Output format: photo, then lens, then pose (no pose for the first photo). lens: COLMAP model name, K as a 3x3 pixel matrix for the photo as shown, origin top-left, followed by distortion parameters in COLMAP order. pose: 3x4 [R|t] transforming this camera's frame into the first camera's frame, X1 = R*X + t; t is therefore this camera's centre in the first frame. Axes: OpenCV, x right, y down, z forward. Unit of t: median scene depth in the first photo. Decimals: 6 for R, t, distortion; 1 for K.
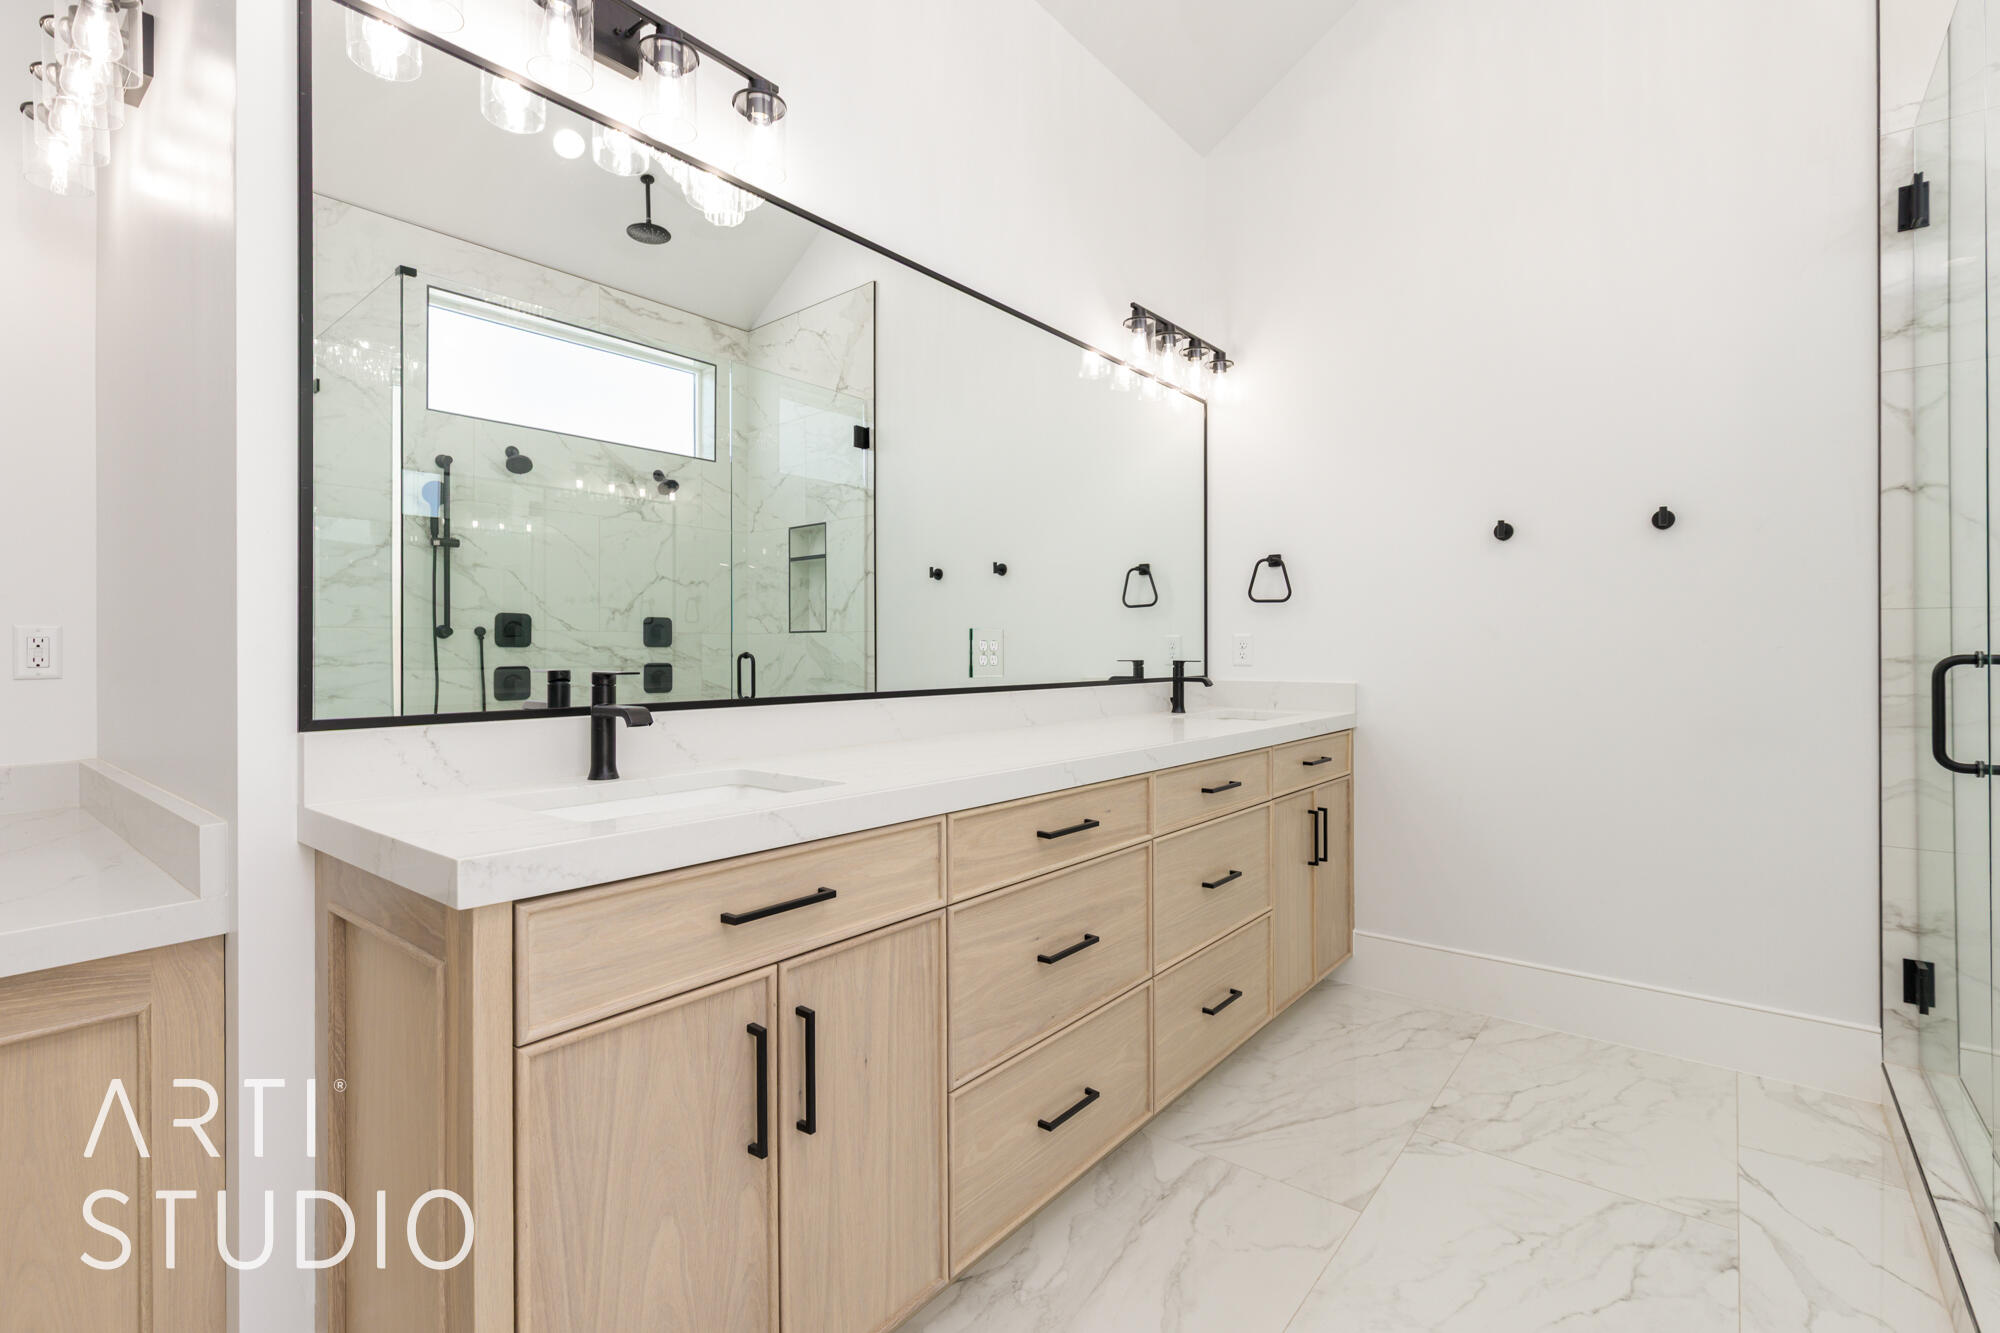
lens RADIAL K [[905.7, 0, 993.5], [0, 905.7, 648.5], [0, 0, 1]] dist [-0.002859, -0.000397]
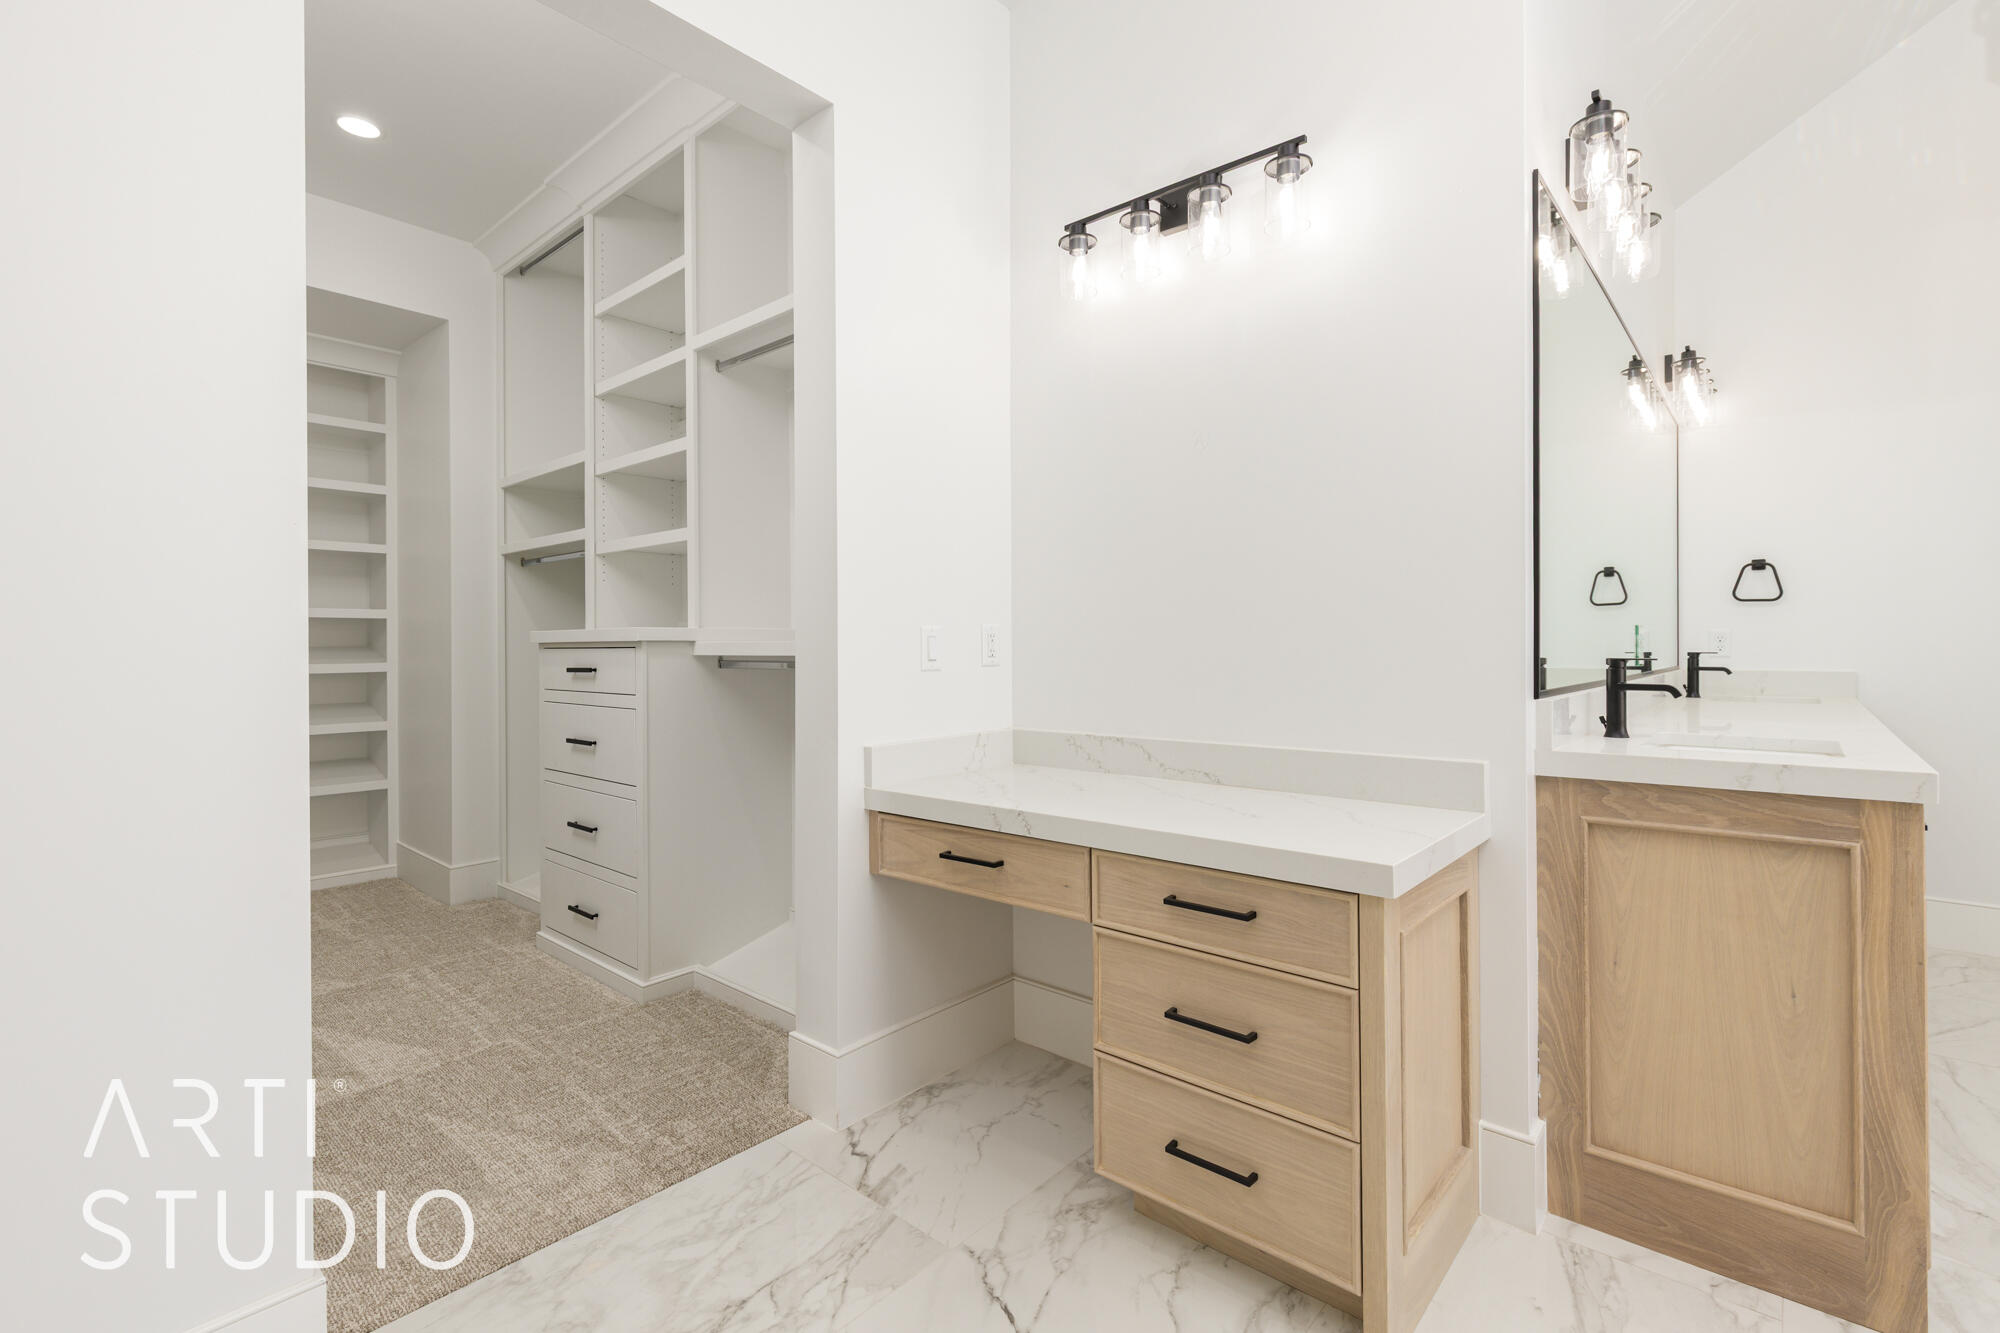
lens RADIAL K [[905.7, 0, 993.5], [0, 905.7, 648.5], [0, 0, 1]] dist [-0.002859, -0.000397]
pose [[0.999114, -0.001989, -0.042028, -0.643671], [0.002224, 0.999982, 0.005543, 0.000439], [0.042017, -0.005631, 0.999101, -0.193481]]
